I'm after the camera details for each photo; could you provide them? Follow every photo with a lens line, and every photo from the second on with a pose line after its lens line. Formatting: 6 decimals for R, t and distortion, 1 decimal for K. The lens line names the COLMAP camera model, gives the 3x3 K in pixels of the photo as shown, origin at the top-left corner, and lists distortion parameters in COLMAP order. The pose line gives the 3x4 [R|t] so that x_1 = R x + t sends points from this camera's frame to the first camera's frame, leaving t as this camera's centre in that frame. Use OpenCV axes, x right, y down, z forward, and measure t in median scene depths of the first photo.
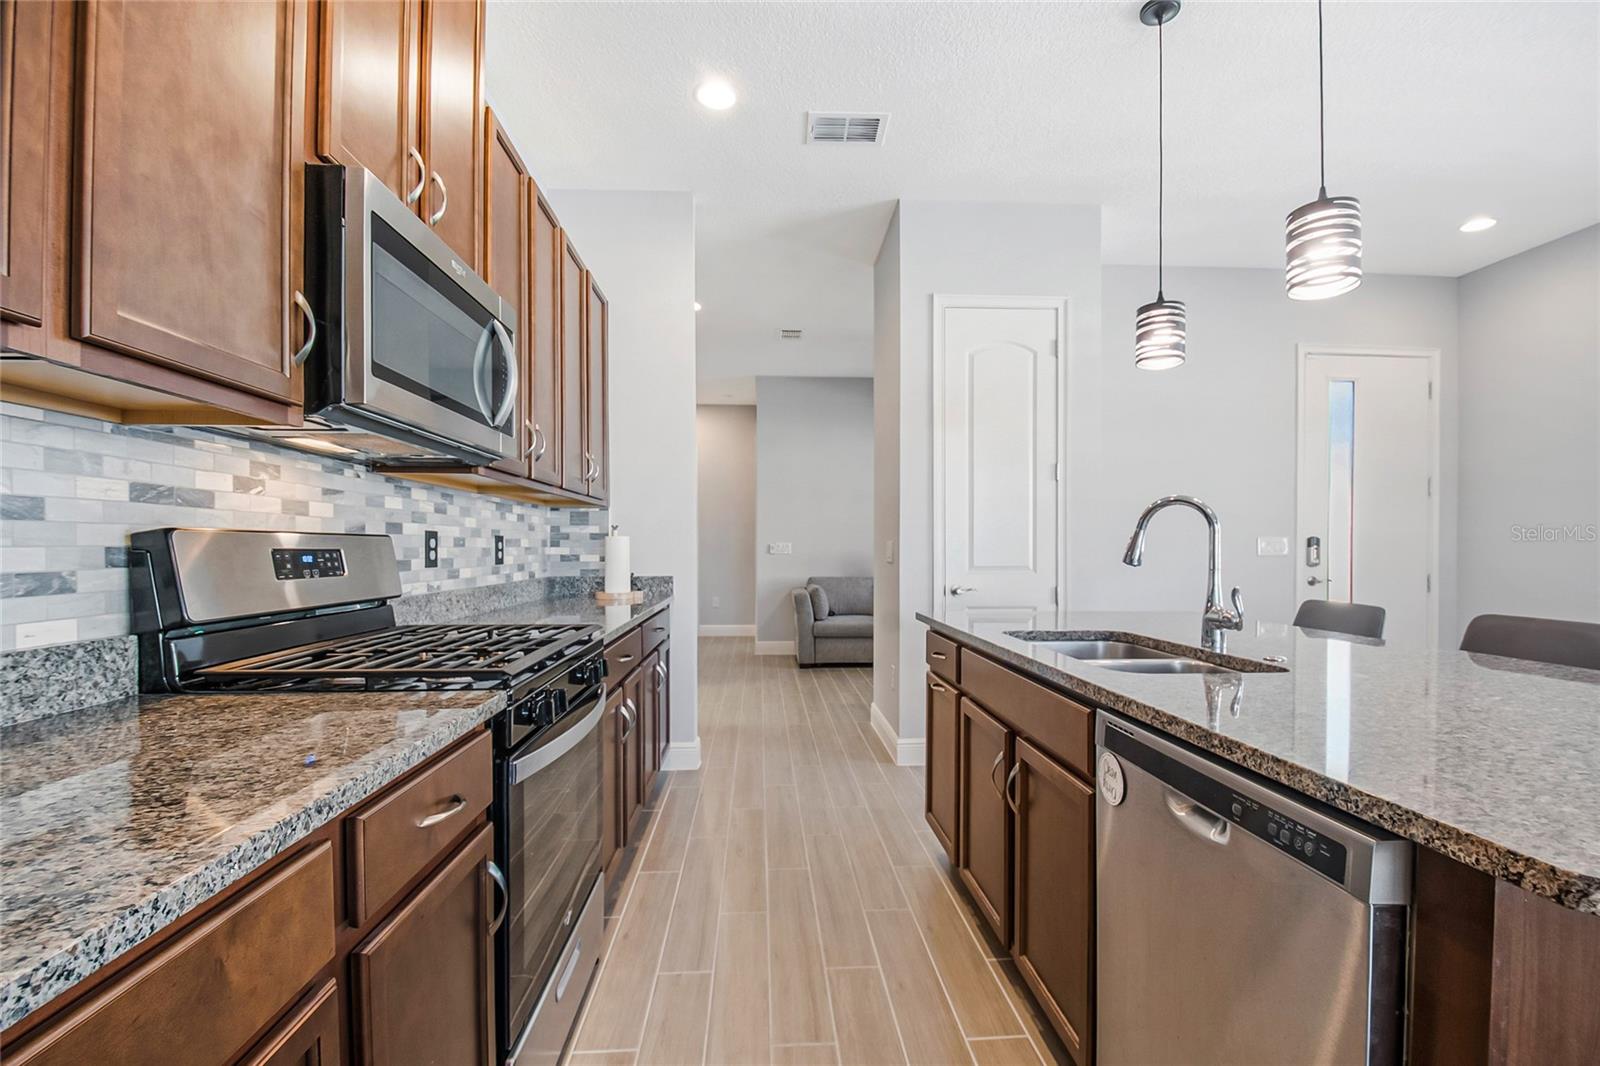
lens RADIAL K [[704.8, 0, 812.3], [0, 704.8, 554.2], [0, 0, 1]] dist [0.022627, -0.027517]
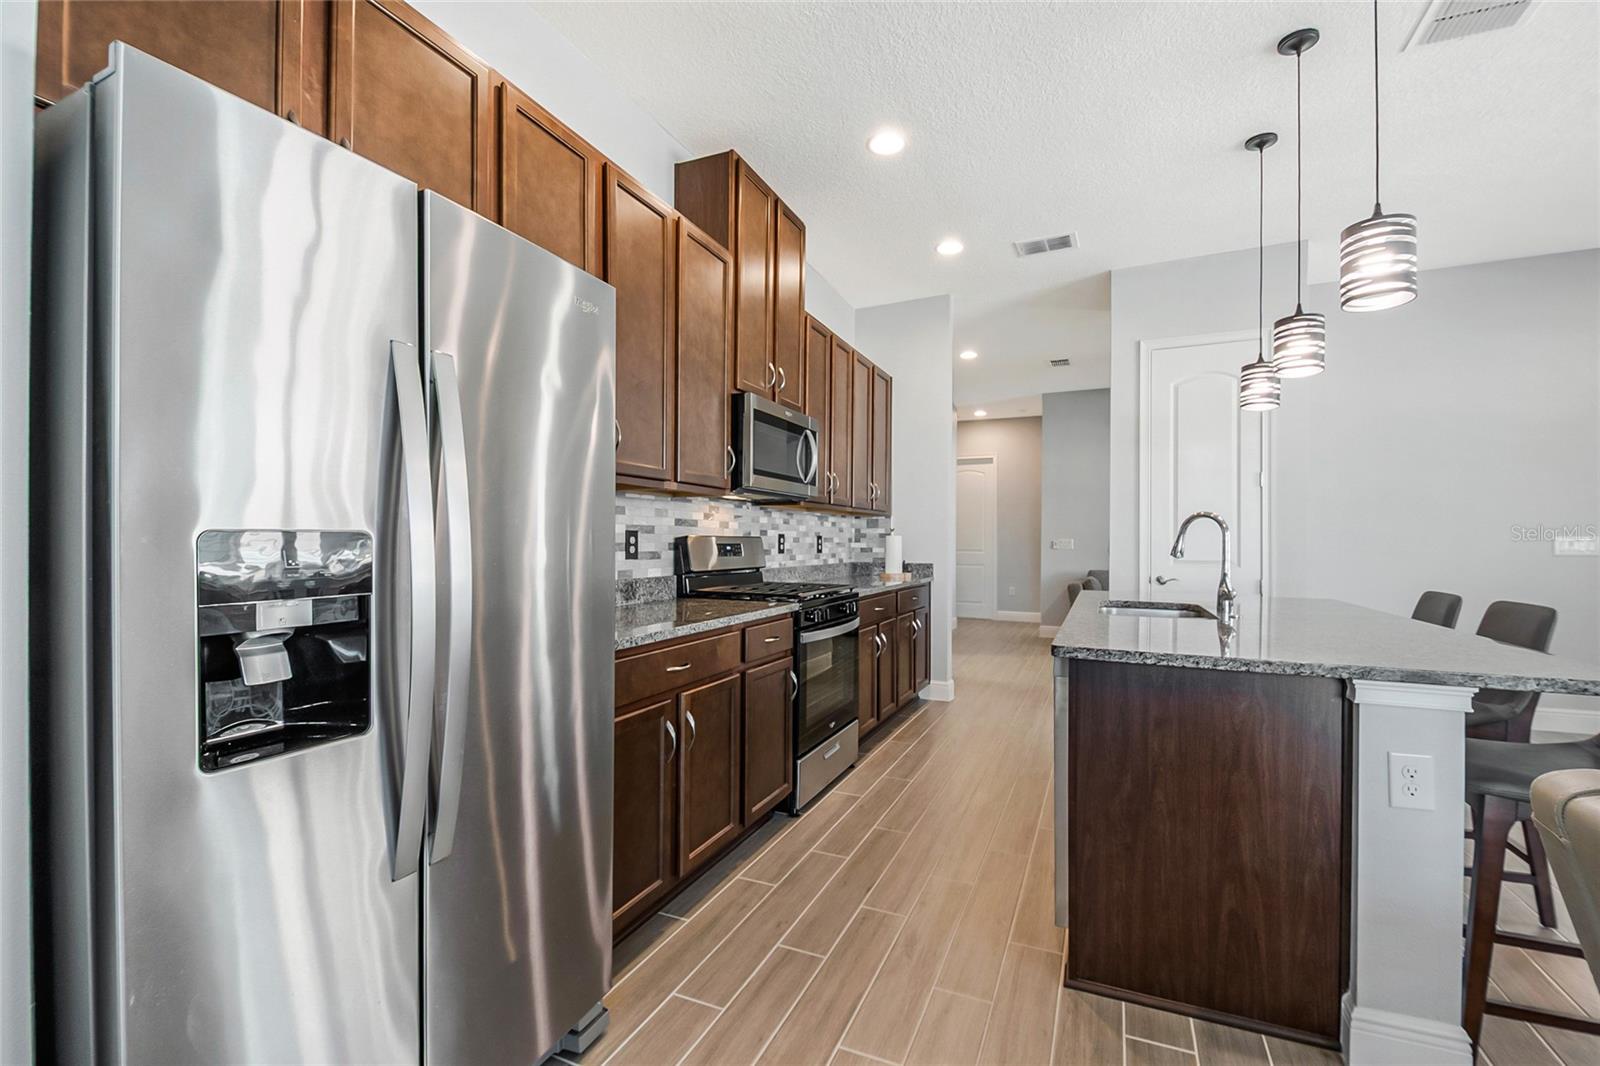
lens RADIAL K [[695.9, 0, 812.2], [0, 695.9, 541.1], [0, 0, 1]] dist [0.028644, 0.000044]
pose [[0.887393, 0.004914, -0.460987, 0.457648], [-0.009964, 0.999914, -0.008523, 0.000937], [0.460905, 0.012157, 0.887366, -0.709746]]
